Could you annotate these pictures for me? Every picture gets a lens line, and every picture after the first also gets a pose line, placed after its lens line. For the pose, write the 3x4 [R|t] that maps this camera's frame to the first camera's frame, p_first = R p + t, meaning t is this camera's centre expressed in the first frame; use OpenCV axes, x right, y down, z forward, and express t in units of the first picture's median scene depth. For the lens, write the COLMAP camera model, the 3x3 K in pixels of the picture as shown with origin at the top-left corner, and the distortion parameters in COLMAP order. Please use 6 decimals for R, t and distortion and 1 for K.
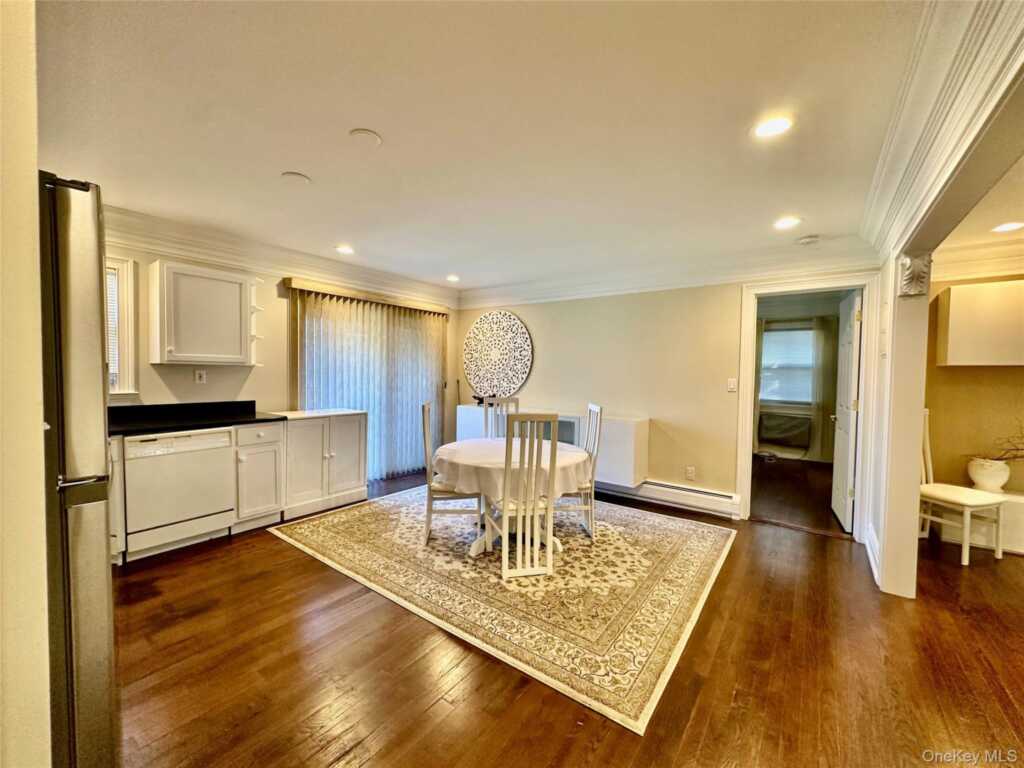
lens RADIAL K [[408.9, 0, 512.0], [0, 408.9, 384.0], [0, 0, 1]] dist [-0.001280, 0.000243]
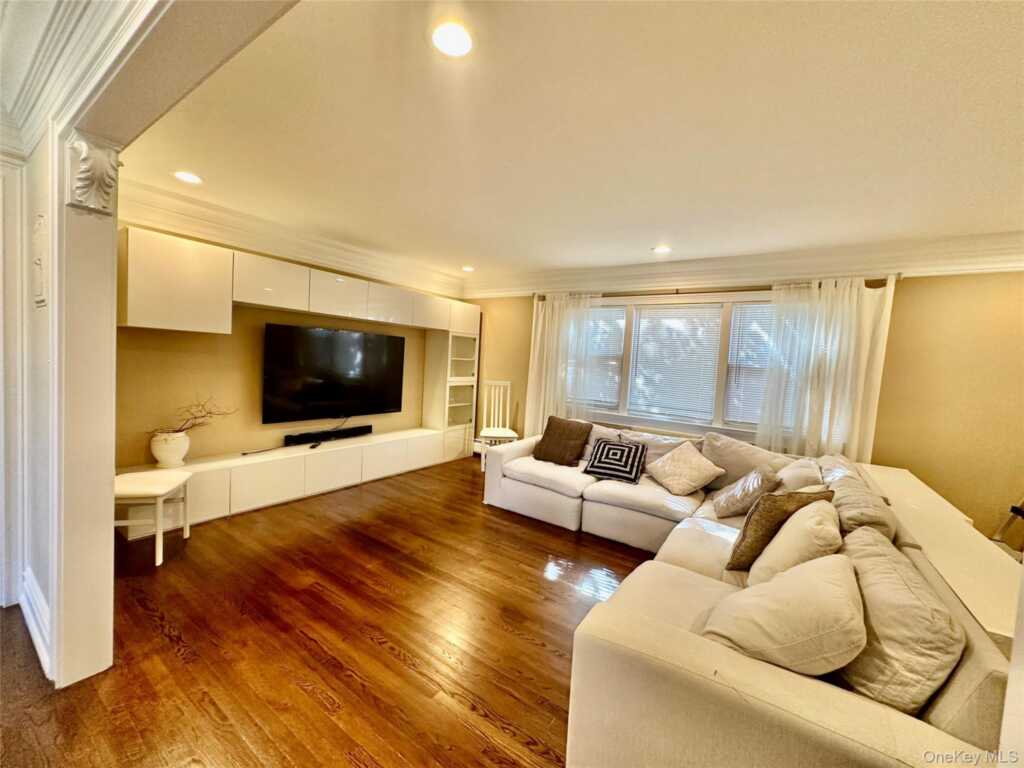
lens RADIAL K [[408.9, 0, 512.0], [0, 408.9, 384.0], [0, 0, 1]] dist [-0.001280, 0.000243]
pose [[-0.038982, -0.067019, 0.996990, 0.242789], [-0.028230, 0.997424, 0.065945, -0.007033], [-0.998841, -0.025574, -0.040773, 0.291220]]
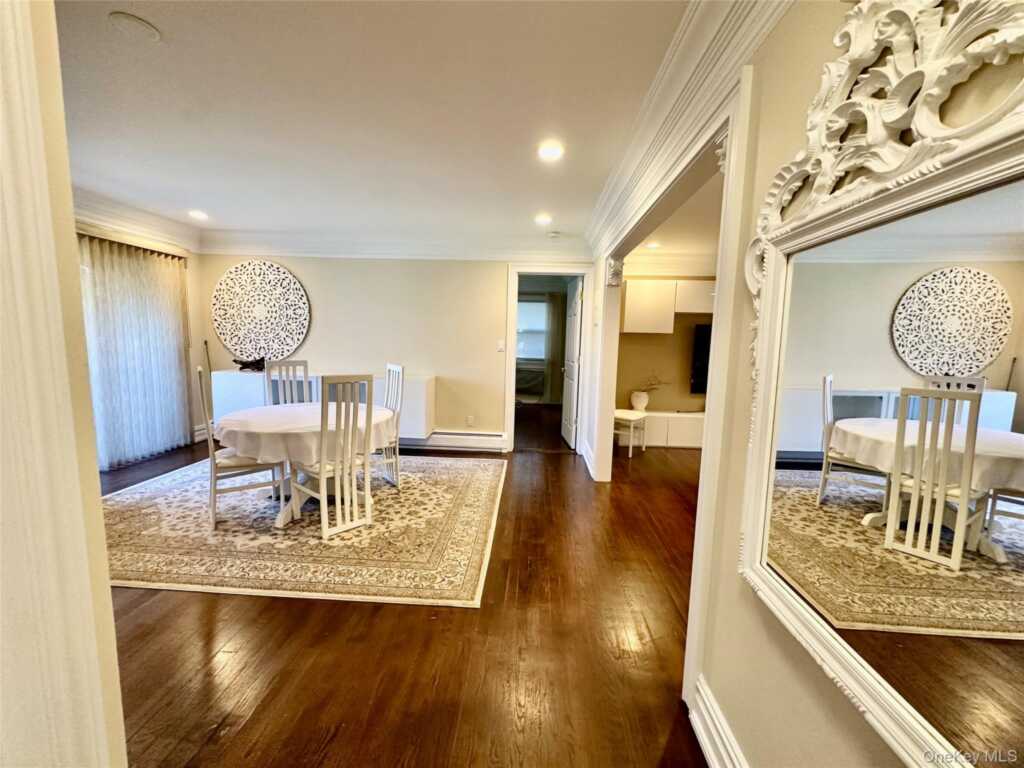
lens RADIAL K [[408.9, 0, 512.0], [0, 408.9, 384.0], [0, 0, 1]] dist [-0.001280, 0.000243]
pose [[0.834217, -0.054545, 0.548732, -0.139752], [0.002691, 0.995487, 0.094862, 0.000343], [-0.551430, -0.077659, 0.830599, -0.057536]]
